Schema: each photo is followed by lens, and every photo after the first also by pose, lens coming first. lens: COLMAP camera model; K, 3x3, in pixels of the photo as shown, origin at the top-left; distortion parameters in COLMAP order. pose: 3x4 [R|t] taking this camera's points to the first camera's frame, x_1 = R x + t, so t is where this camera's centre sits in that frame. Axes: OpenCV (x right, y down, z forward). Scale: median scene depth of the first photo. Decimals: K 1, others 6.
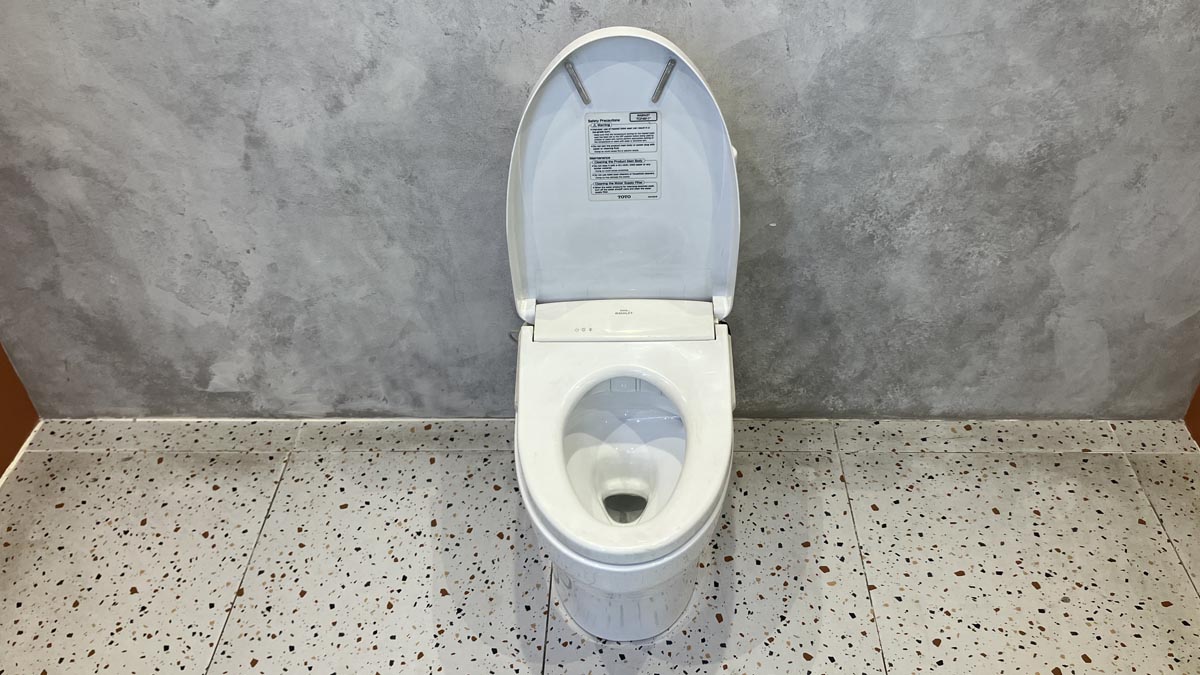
lens RADIAL K [[983.5, 0, 600.5], [0, 983.5, 337.6], [0, 0, 1]] dist [0.072229, -0.165271]
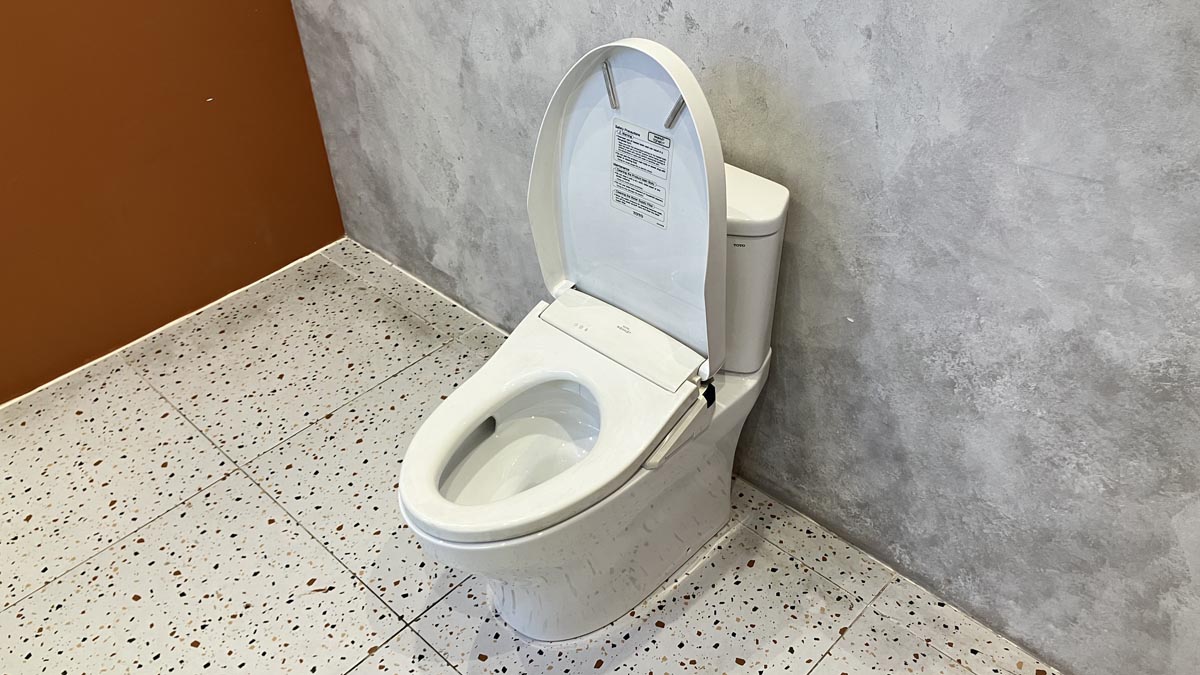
lens RADIAL K [[981.4, 0, 611.9], [0, 981.4, 342.8], [0, 0, 1]] dist [0.045199, -0.075897]
pose [[0.747543, 0.419261, -0.515170, 0.465190], [-0.411180, 0.901230, 0.136801, -0.126290], [0.521643, 0.109563, 0.846100, 0.155006]]
